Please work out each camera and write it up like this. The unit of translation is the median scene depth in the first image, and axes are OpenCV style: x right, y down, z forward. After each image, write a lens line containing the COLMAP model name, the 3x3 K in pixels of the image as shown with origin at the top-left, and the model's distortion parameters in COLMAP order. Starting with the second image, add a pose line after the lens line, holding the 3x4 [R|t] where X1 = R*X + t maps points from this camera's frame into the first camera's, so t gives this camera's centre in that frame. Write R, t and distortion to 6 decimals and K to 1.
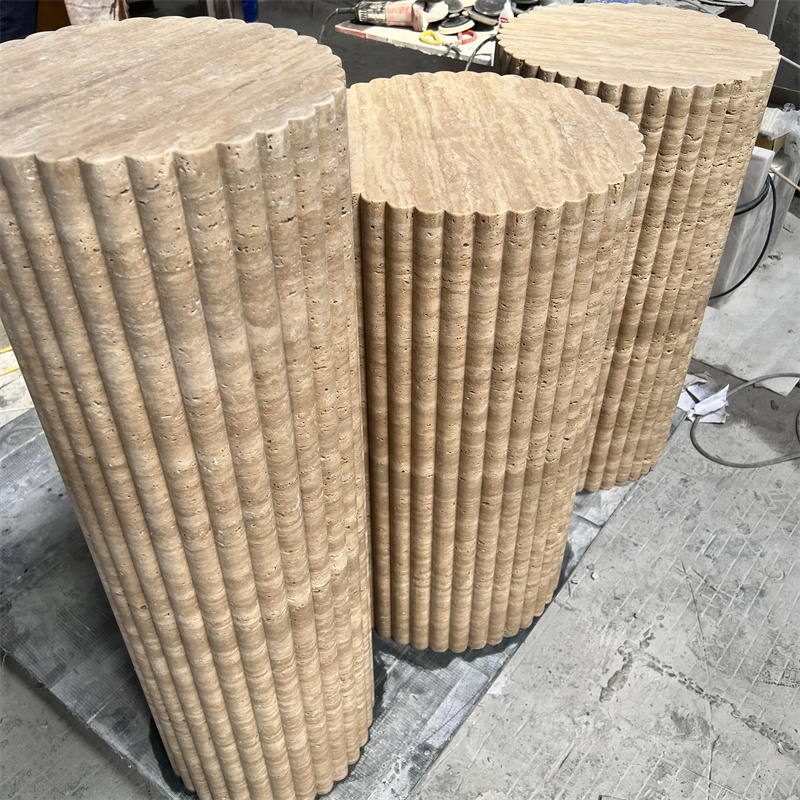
lens RADIAL K [[785.0, 0, 402.7], [0, 785.0, 400.0], [0, 0, 1]] dist [0.016222, 0.000000]
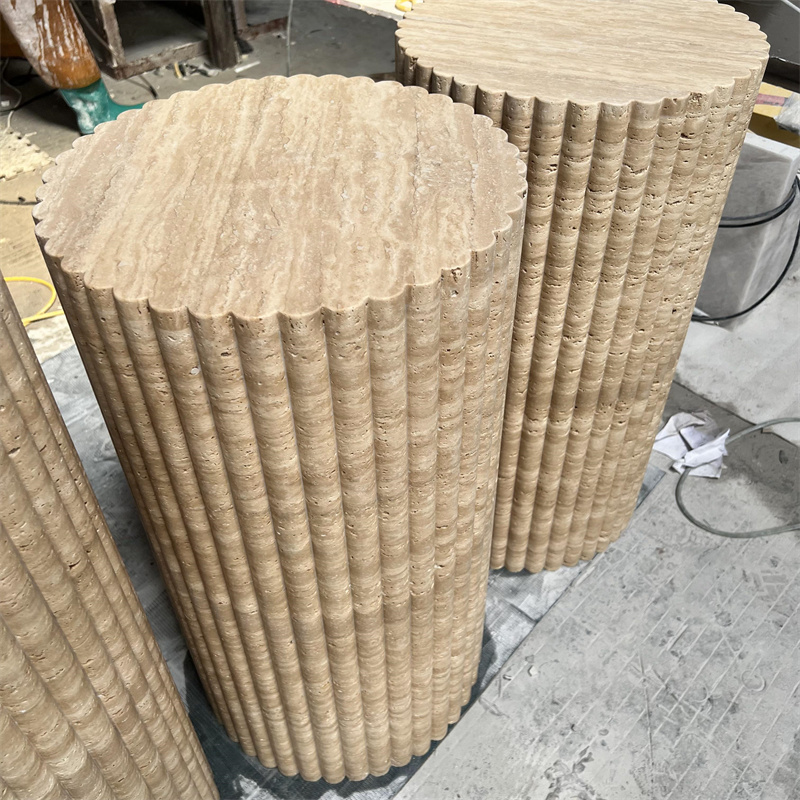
lens RADIAL K [[785.0, 0, 400.5], [0, 785.0, 399.4], [0, 0, 1]] dist [0.016222, 0.000000]
pose [[0.996581, 0.041523, -0.071436, 0.195901], [-0.037592, 0.997750, 0.055519, -0.138689], [0.073580, -0.052643, 0.995899, 0.216473]]
